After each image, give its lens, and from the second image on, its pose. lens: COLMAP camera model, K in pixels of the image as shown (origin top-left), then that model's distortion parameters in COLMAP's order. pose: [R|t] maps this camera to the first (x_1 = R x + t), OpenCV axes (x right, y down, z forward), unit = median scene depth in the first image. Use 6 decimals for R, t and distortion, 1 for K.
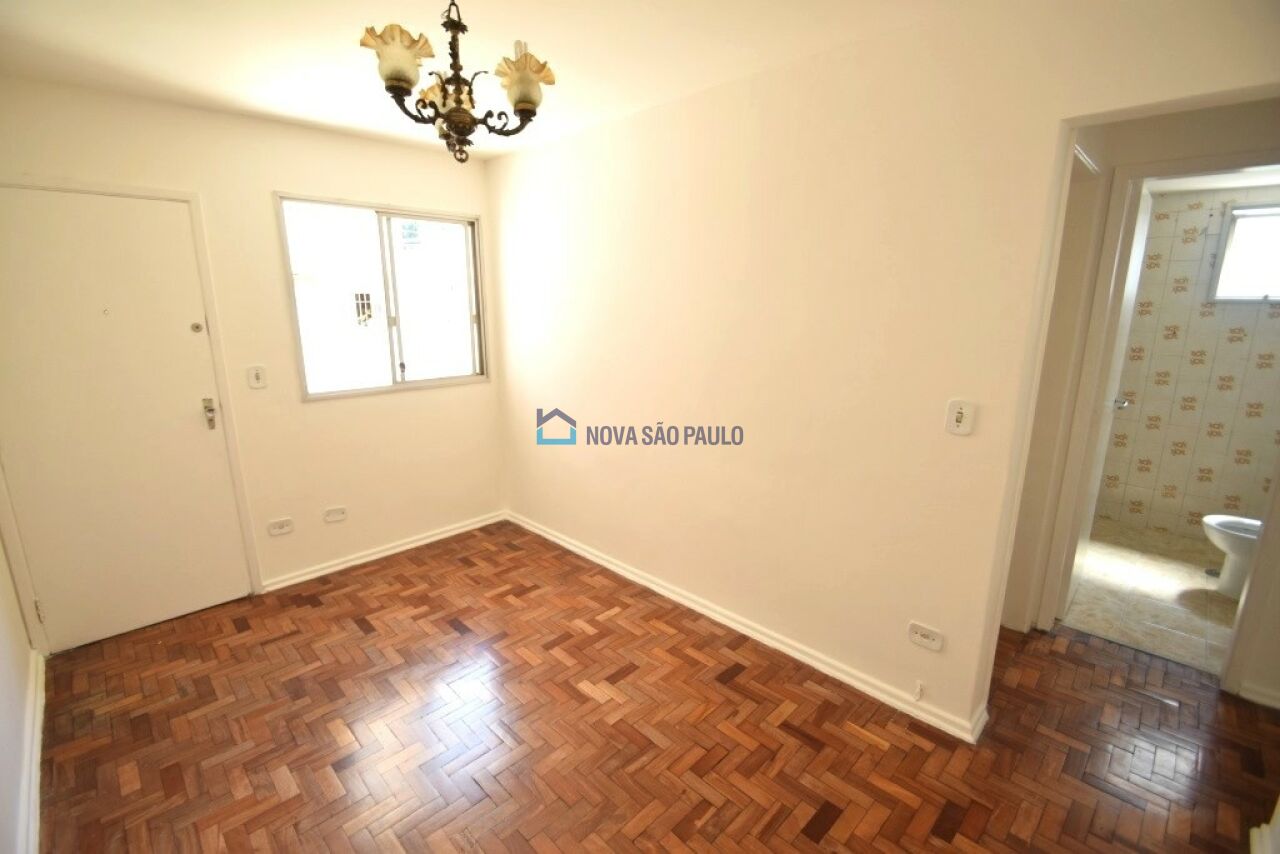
lens RADIAL K [[569.8, 0, 639.4], [0, 569.8, 428.5], [0, 0, 1]] dist [-0.013800, -0.000573]
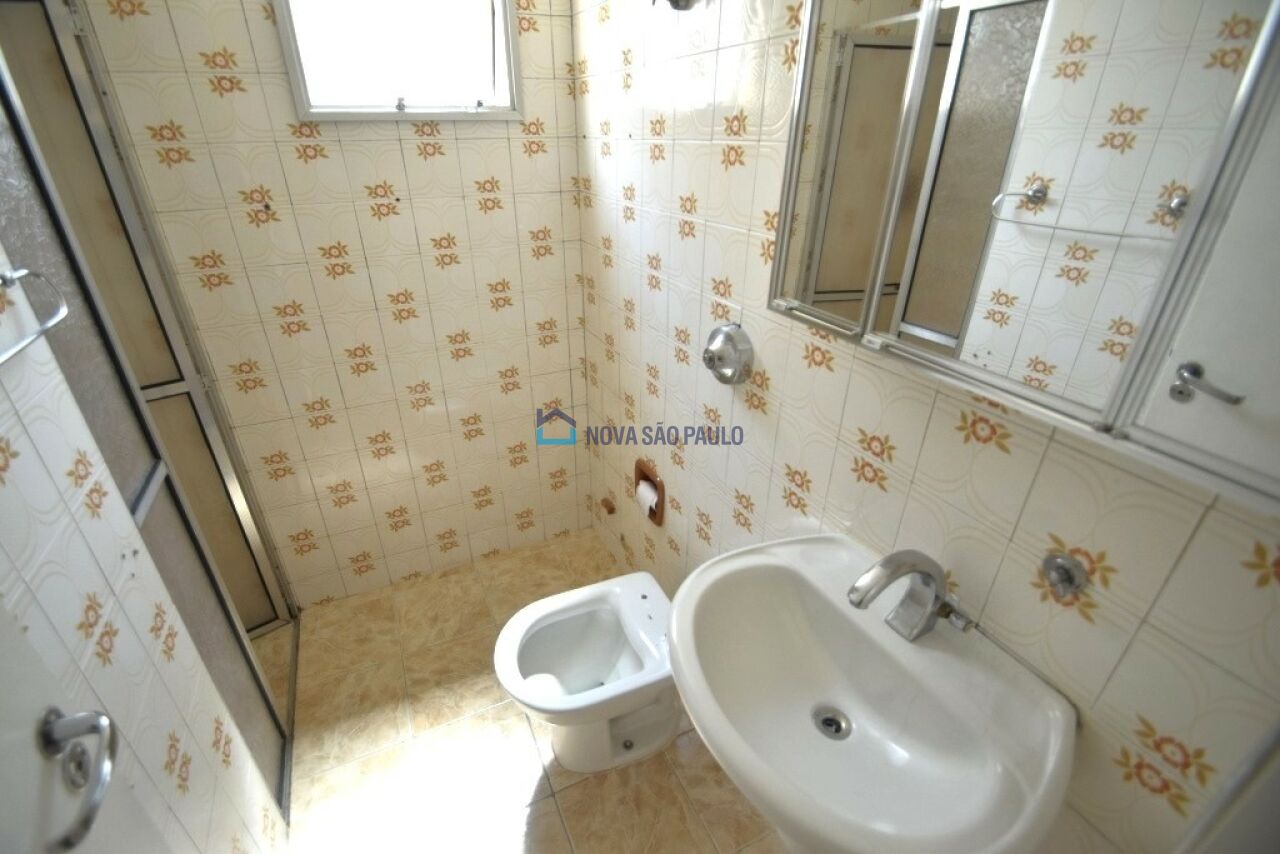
lens RADIAL K [[569.8, 0, 638.1], [0, 569.8, 429.2], [0, 0, 1]] dist [-0.013800, -0.000573]
pose [[0.335096, -0.435072, 0.835717, 0.681703], [0.210551, 0.899147, 0.383670, -0.135459], [-0.918357, 0.047395, 0.392905, 0.649354]]
